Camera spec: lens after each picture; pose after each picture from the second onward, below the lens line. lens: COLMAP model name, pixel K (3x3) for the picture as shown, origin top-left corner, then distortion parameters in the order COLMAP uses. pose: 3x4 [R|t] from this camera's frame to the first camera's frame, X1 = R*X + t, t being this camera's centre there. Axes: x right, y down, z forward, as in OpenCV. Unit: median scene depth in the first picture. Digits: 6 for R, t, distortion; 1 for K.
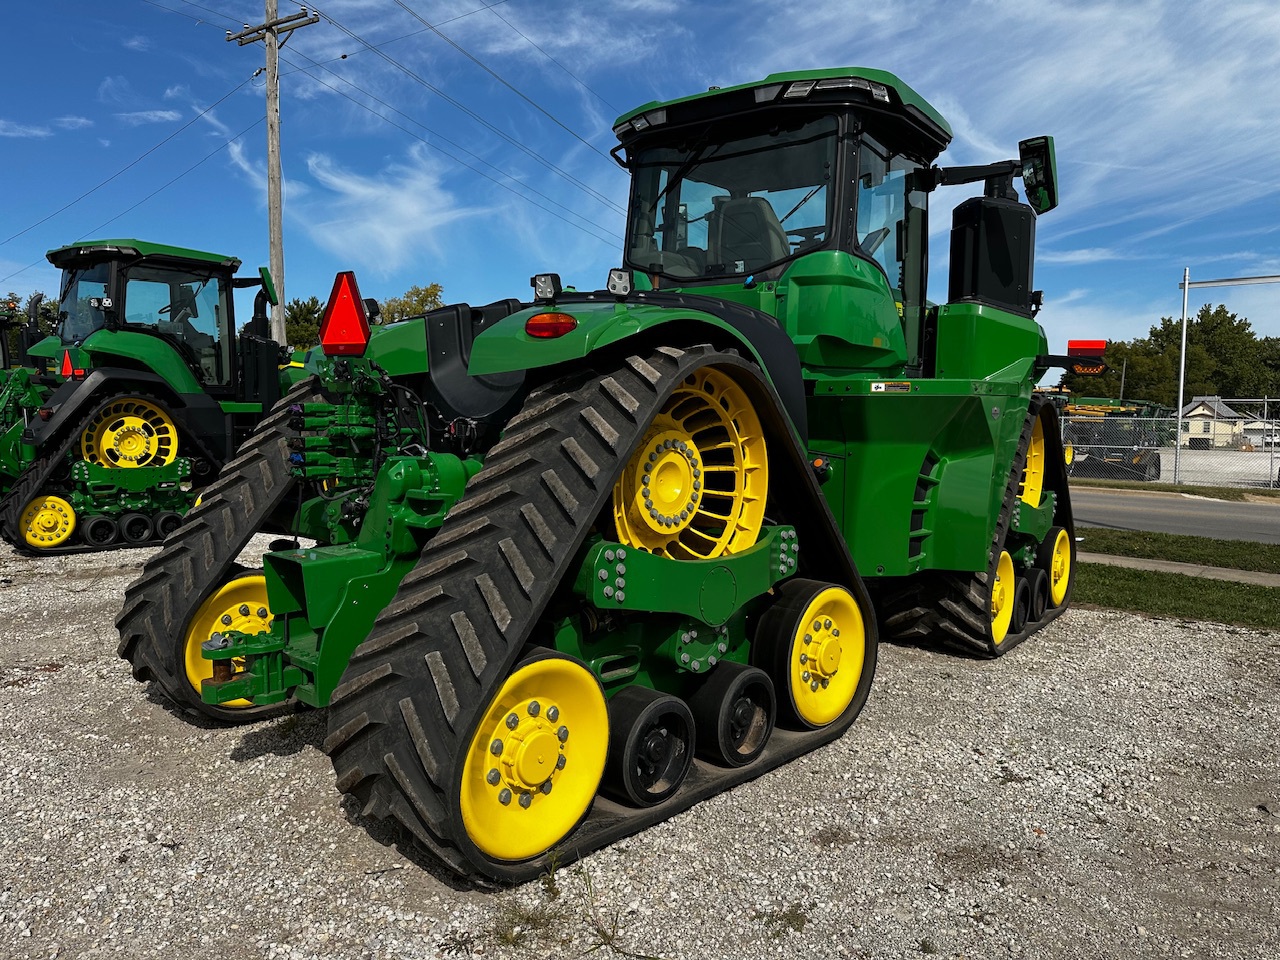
lens RADIAL K [[914.2, 0, 641.0], [0, 914.2, 445.9], [0, 0, 1]] dist [0.066885, -0.073719]
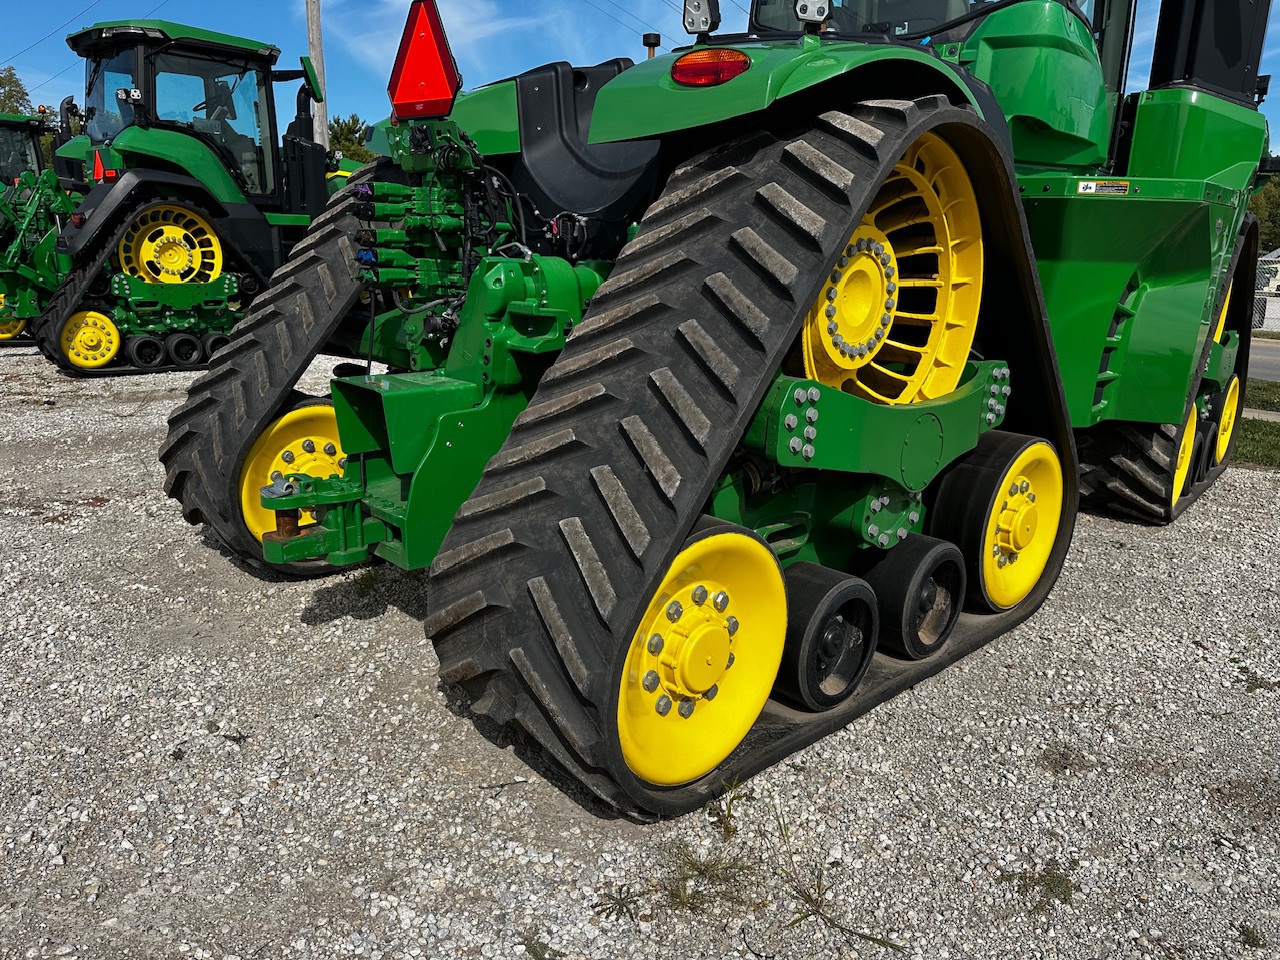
lens RADIAL K [[930.1, 0, 638.7], [0, 930.1, 453.3], [0, 0, 1]] dist [0.095482, -0.152269]
pose [[0.998129, 0.030031, -0.053266, -0.098966], [-0.019928, 0.983291, 0.180947, 0.028140], [0.057810, -0.179547, 0.982049, 0.210946]]
